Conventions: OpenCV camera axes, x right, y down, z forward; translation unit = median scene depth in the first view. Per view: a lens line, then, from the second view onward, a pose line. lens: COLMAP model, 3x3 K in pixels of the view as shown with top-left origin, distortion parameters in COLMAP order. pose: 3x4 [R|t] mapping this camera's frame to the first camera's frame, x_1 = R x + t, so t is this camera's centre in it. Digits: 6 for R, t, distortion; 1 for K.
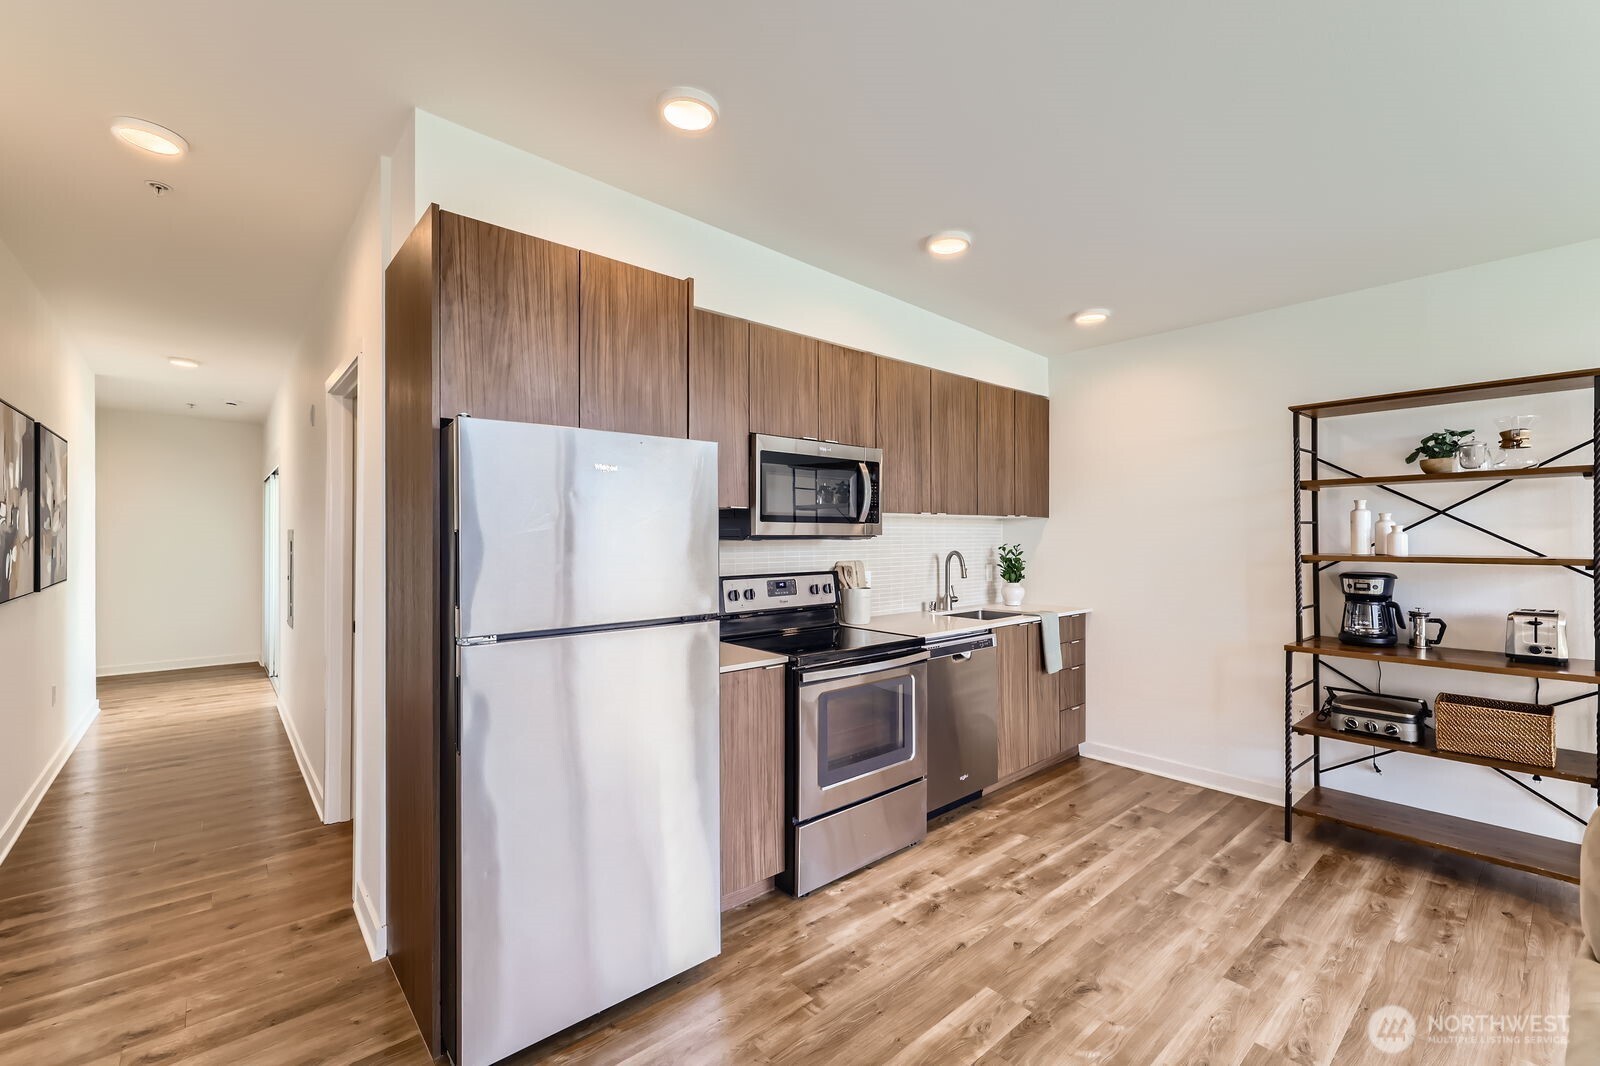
lens RADIAL K [[678.3, 0, 804.3], [0, 678.3, 534.1], [0, 0, 1]] dist [-0.000317, -0.000556]
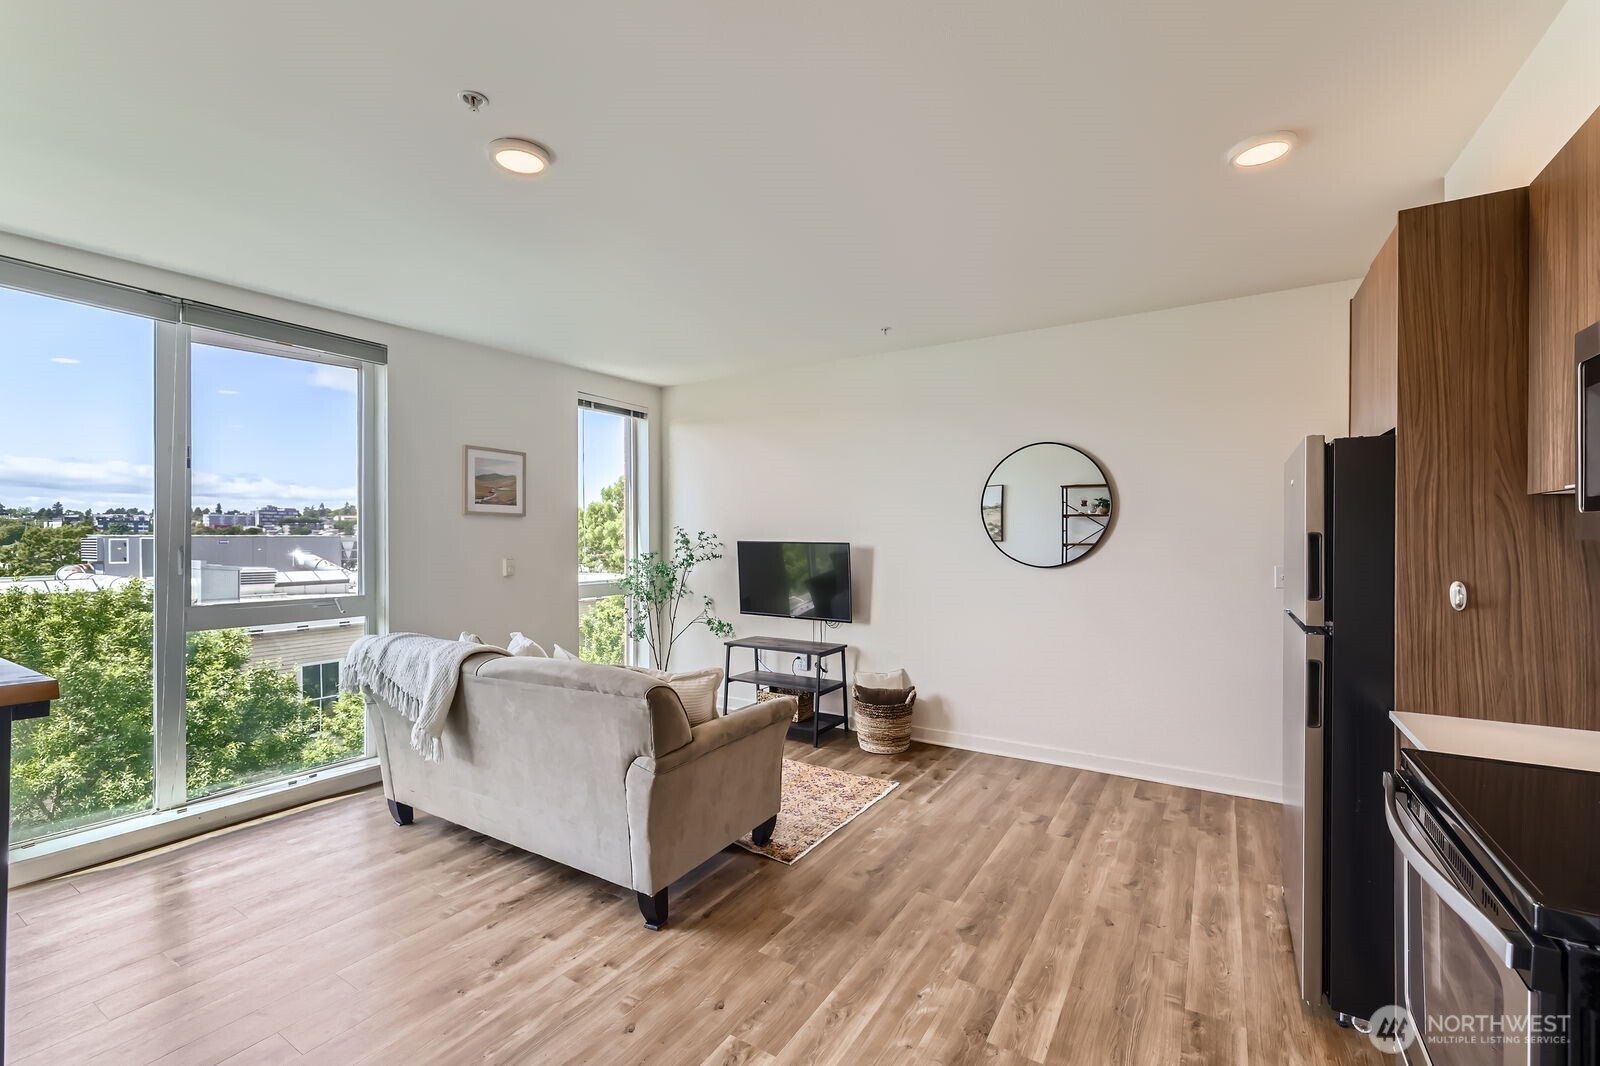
lens RADIAL K [[674.2, 0, 807.4], [0, 674.2, 535.5], [0, 0, 1]] dist [0.004074, -0.000531]
pose [[-0.953345, 0.001627, -0.301879, 0.568282], [0.002181, 0.999996, -0.001499, -0.003137], [0.301876, -0.002088, -0.953345, 1.209513]]
